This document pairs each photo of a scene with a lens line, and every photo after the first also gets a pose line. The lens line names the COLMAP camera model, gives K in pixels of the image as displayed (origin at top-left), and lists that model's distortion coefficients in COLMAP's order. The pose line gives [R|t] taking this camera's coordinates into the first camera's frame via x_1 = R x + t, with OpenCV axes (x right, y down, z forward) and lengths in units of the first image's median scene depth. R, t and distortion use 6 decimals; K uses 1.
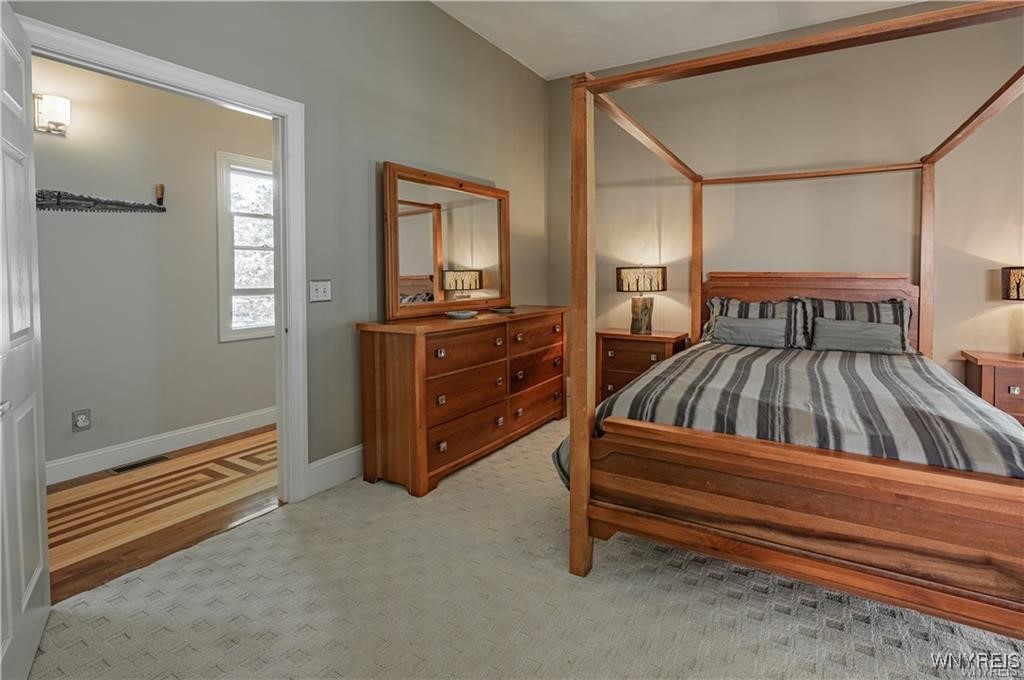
lens RADIAL K [[468.2, 0, 512.0], [0, 468.2, 340.0], [0, 0, 1]] dist [0.000934, 0.000179]
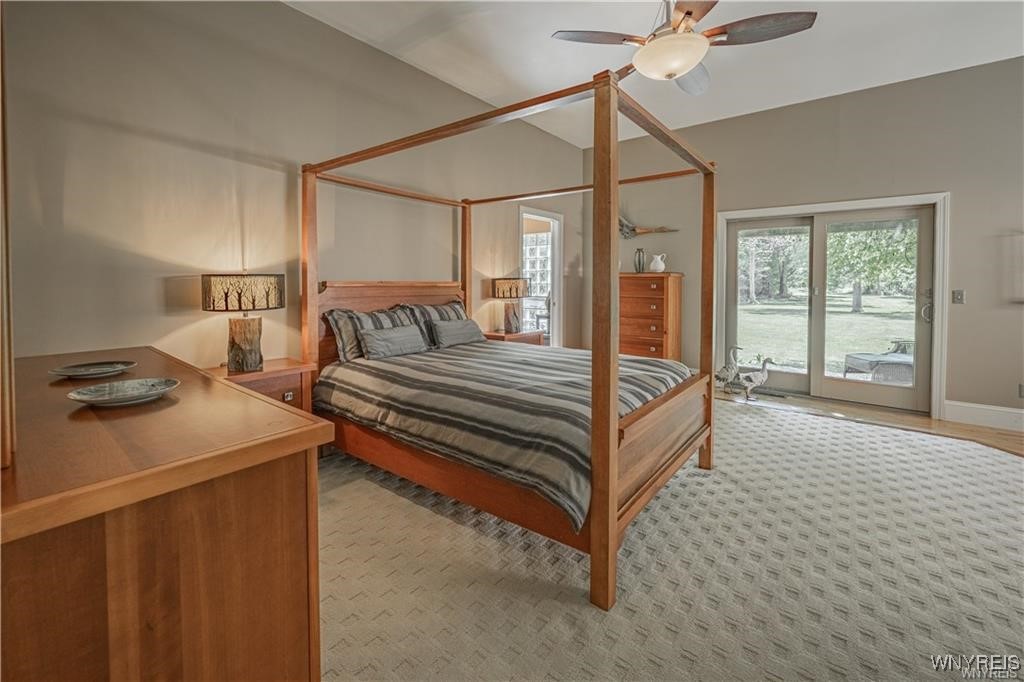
lens RADIAL K [[468.2, 0, 512.0], [0, 468.2, 341.0], [0, 0, 1]] dist [0.000934, 0.000179]
pose [[0.089627, -0.118824, 0.988862, -0.450039], [0.154674, 0.982473, 0.104037, -0.083673], [-0.983892, 0.143627, 0.106435, 0.656568]]
